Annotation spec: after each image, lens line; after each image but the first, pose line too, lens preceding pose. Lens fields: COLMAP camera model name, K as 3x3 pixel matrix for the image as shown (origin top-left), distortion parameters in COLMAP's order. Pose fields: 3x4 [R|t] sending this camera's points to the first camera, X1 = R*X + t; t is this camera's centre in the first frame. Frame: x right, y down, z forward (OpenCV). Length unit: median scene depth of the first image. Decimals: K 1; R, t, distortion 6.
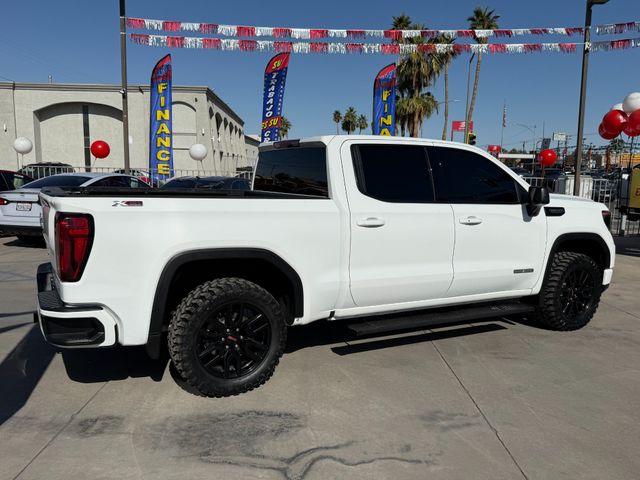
lens RADIAL K [[525.5, 0, 322.4], [0, 525.5, 239.9], [0, 0, 1]] dist [0.101773, -0.144280]
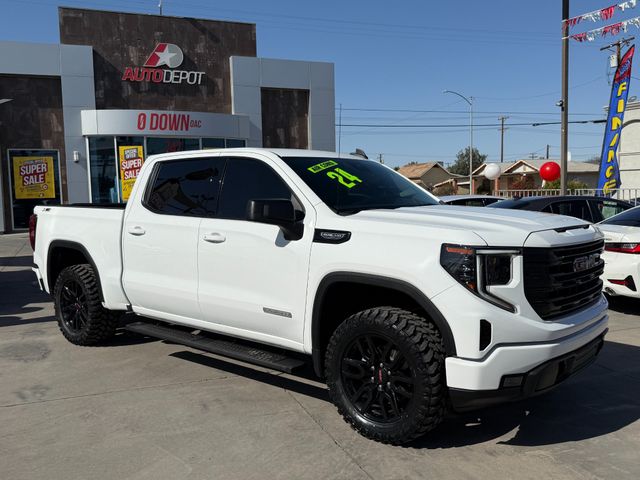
lens RADIAL K [[601.1, 0, 317.8], [0, 601.1, 243.0], [0, 0, 1]] dist [0.191328, -0.379305]
pose [[0.325842, 0.053237, -0.943924, 1.271818], [-0.103482, 0.994423, 0.020364, -0.065319], [0.939744, 0.091044, 0.329534, 0.822391]]
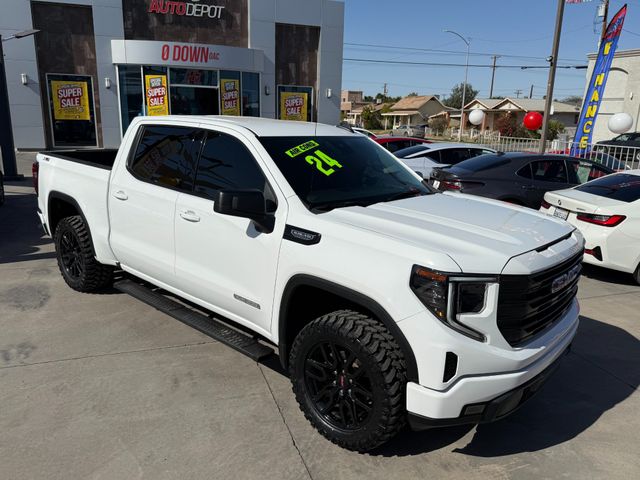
lens RADIAL K [[506.8, 0, 316.4], [0, 506.8, 240.6], [0, 0, 1]] dist [0.078999, -0.110368]
pose [[0.303182, 0.220668, -0.927031, 1.115556], [-0.151387, 0.971618, 0.181771, -0.178654], [0.940831, 0.085230, 0.327983, 0.915099]]
